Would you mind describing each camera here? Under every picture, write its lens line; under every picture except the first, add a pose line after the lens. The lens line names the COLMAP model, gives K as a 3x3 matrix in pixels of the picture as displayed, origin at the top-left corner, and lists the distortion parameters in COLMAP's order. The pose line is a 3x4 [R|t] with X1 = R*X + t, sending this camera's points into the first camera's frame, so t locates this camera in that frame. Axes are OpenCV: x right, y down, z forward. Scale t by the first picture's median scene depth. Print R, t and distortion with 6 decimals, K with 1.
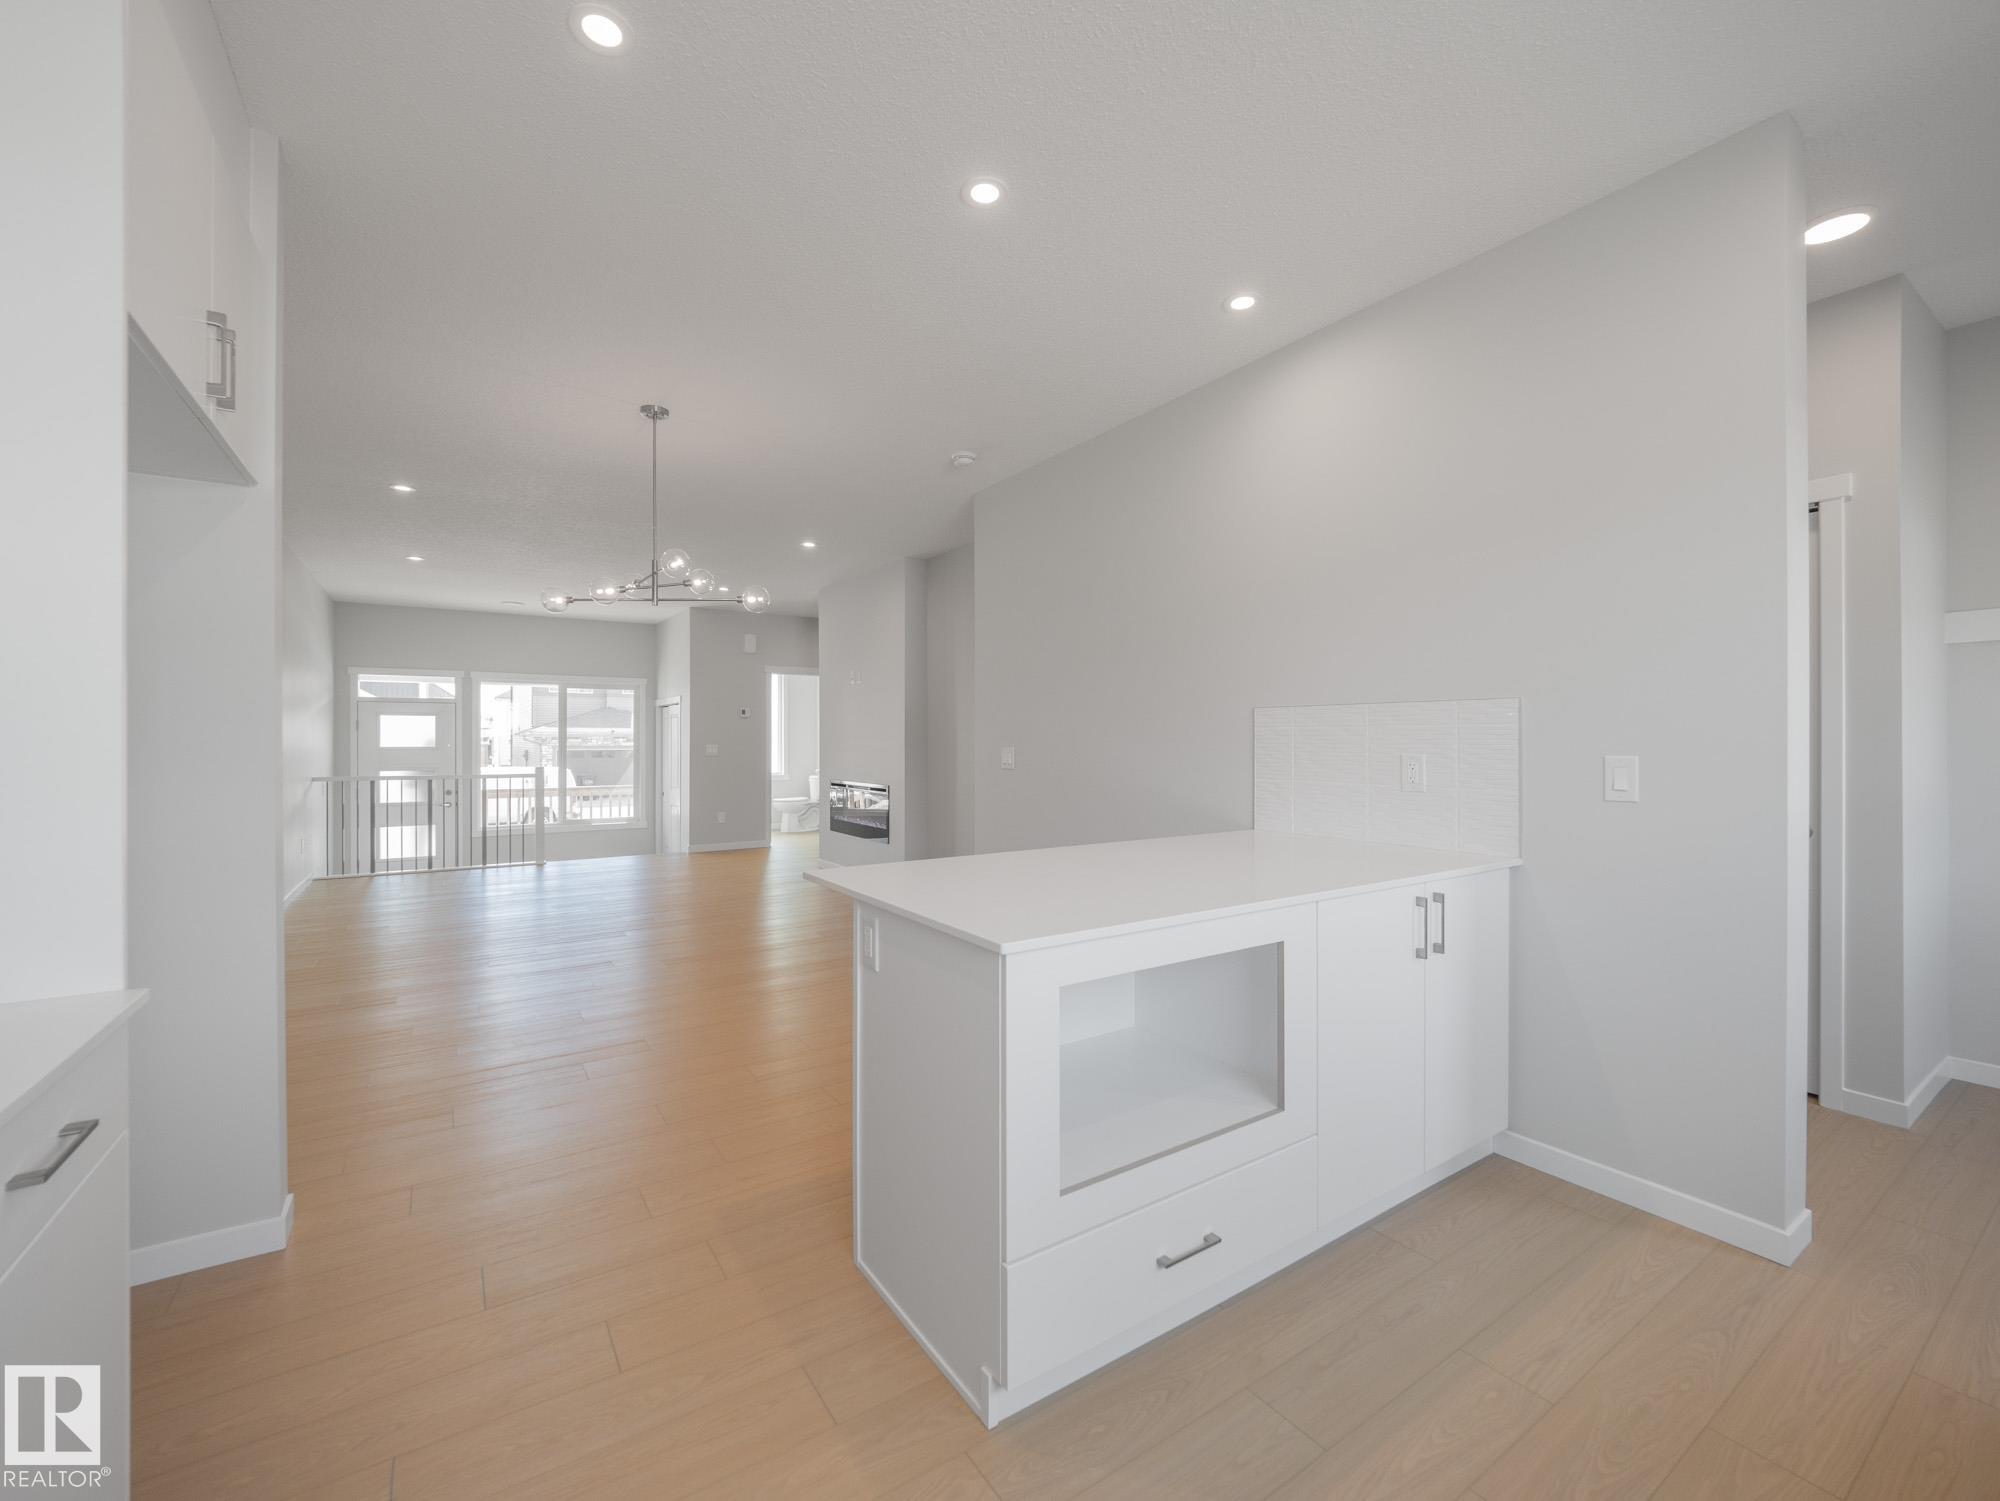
lens RADIAL K [[826.8, 0, 1000.0], [0, 826.8, 750.5], [0, 0, 1]] dist [-0.010727, -0.000083]
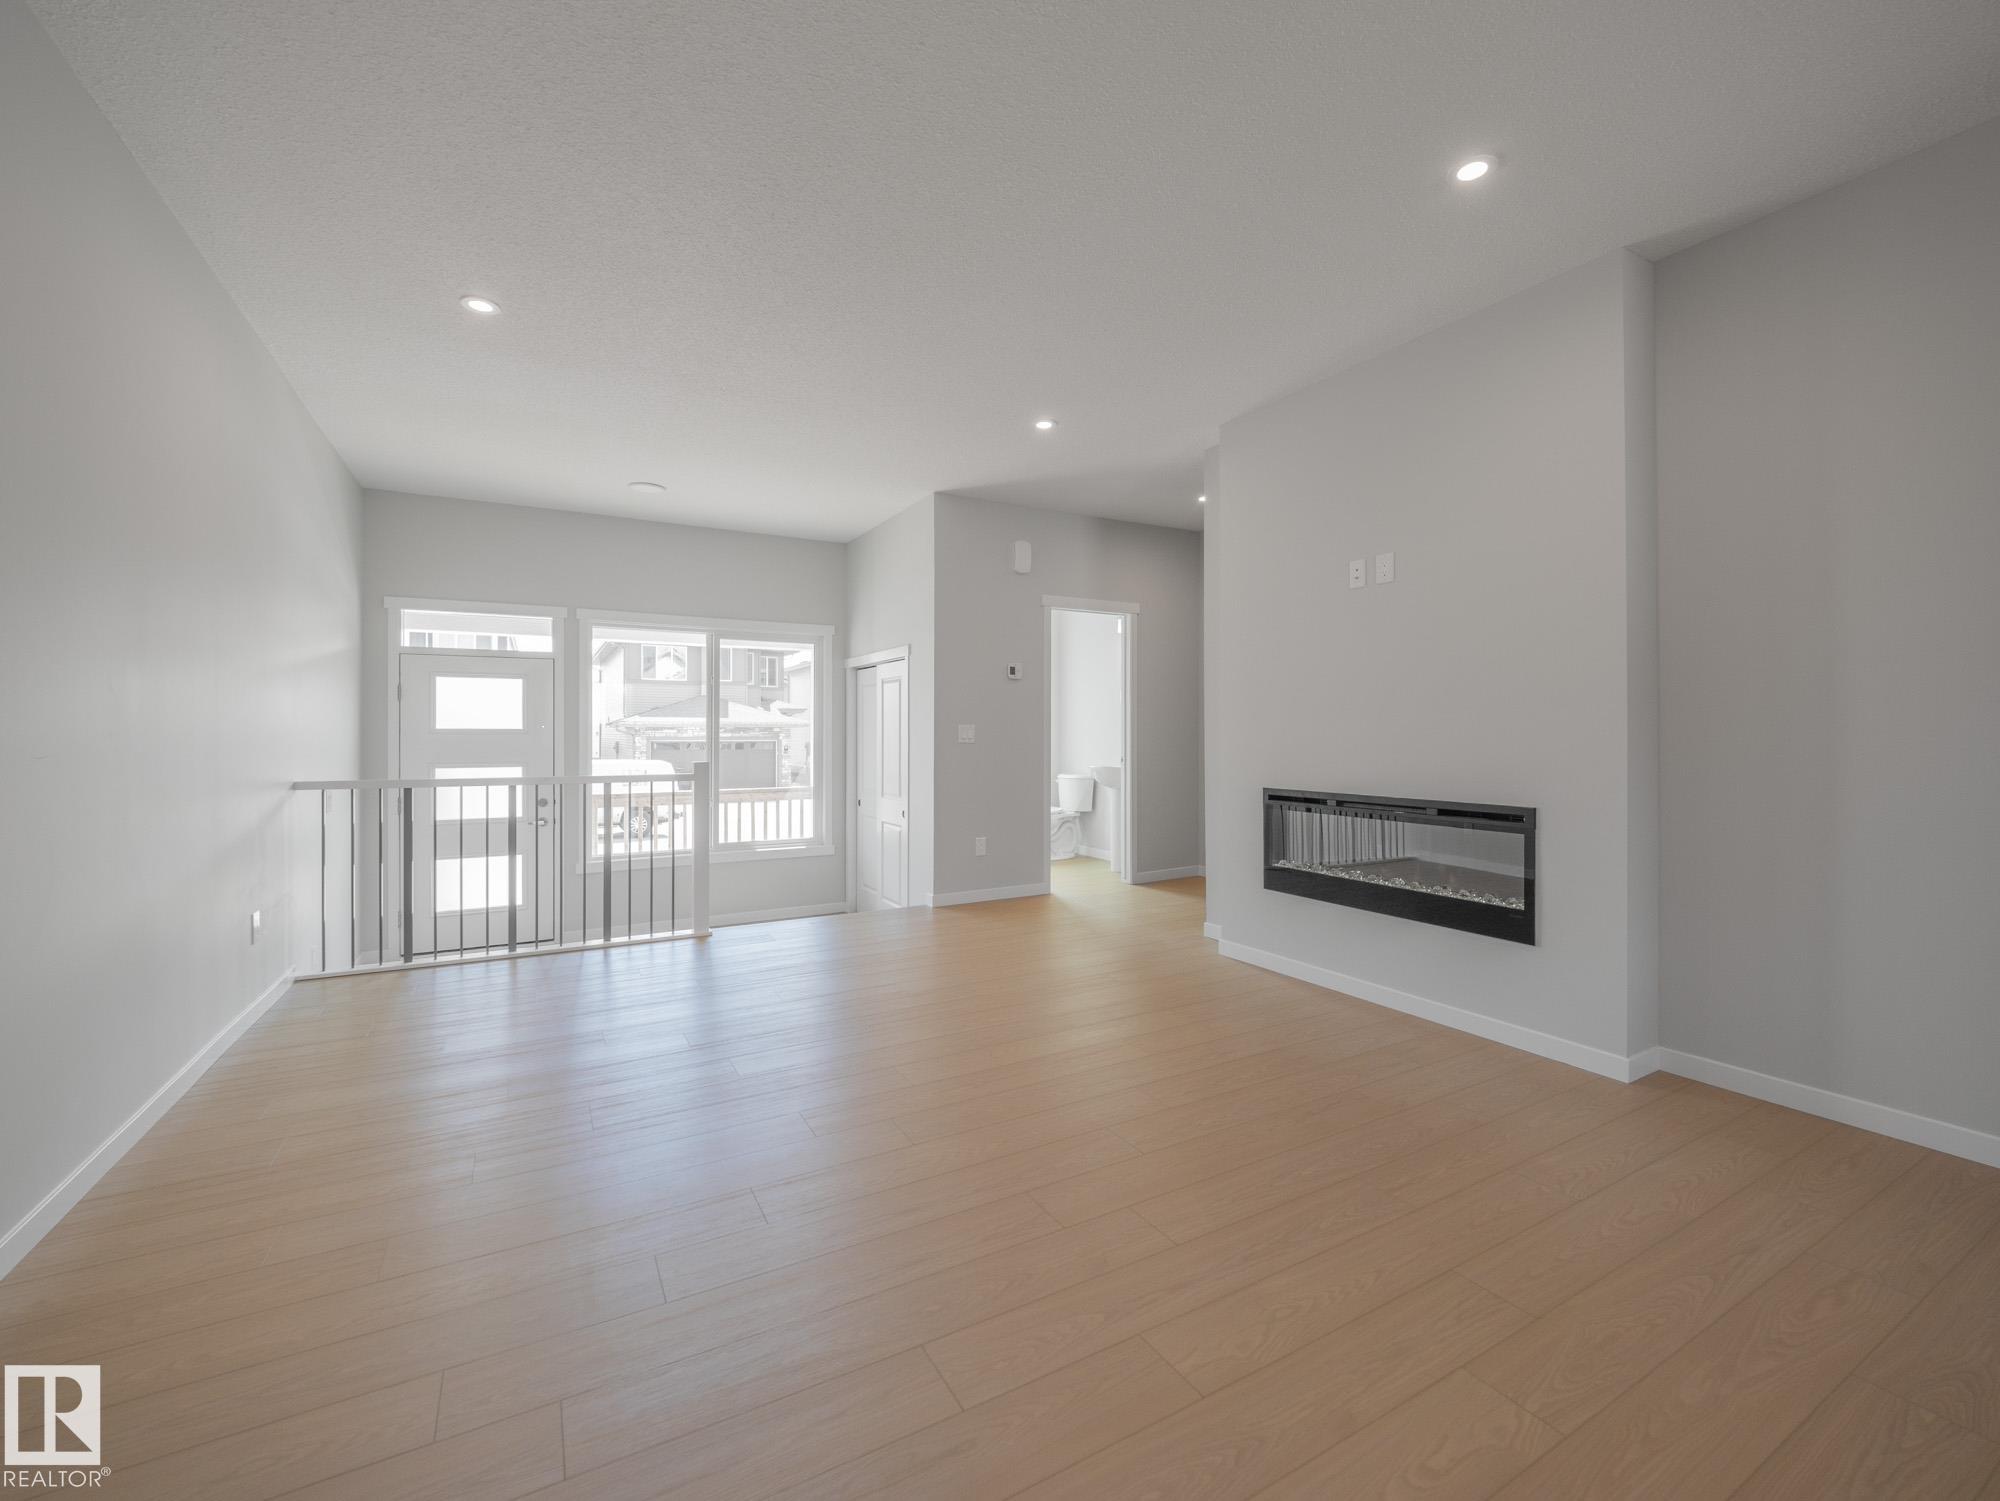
lens RADIAL K [[838.5, 0, 1001.1], [0, 838.5, 738.6], [0, 0, 1]] dist [0.001799, -0.000170]
pose [[0.996457, -0.001368, -0.084091, -0.265458], [0.000911, 0.999985, -0.005469, 0.006531], [0.084098, 0.005373, 0.996443, 0.387655]]
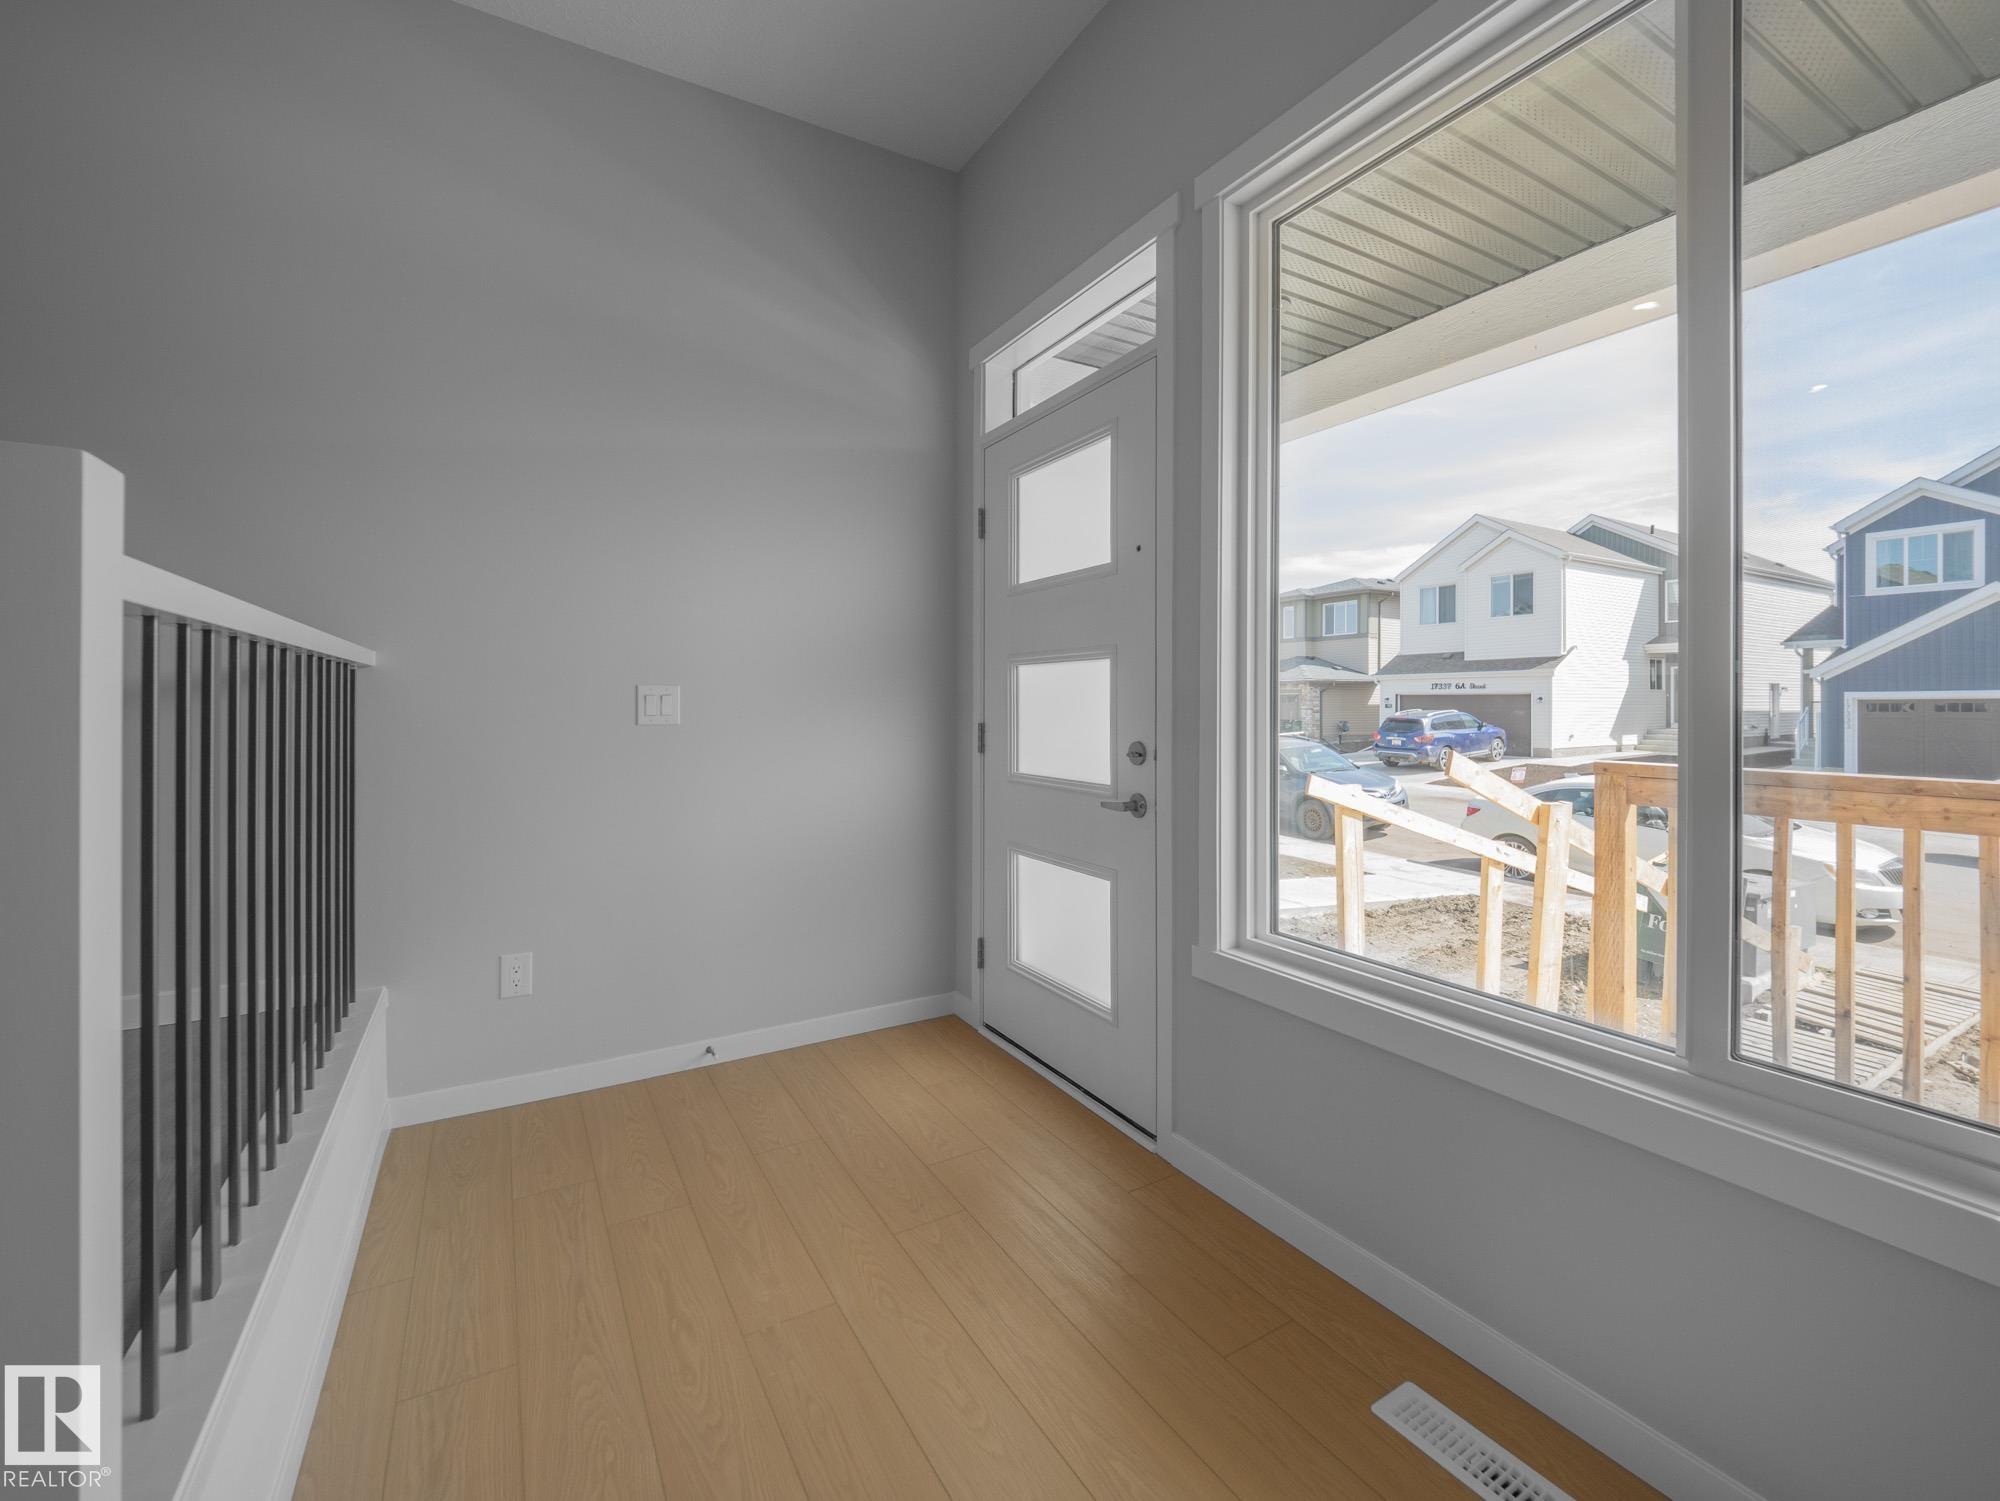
lens RADIAL K [[855.3, 0, 1000.9], [0, 855.3, 701.9], [0, 0, 1]] dist [0.000349, -0.000039]
pose [[-0.055483, -0.000565, -0.998459, -0.422031], [-0.005474, 0.999985, -0.000261, 0.037096], [0.998445, 0.005451, -0.055485, 0.961338]]
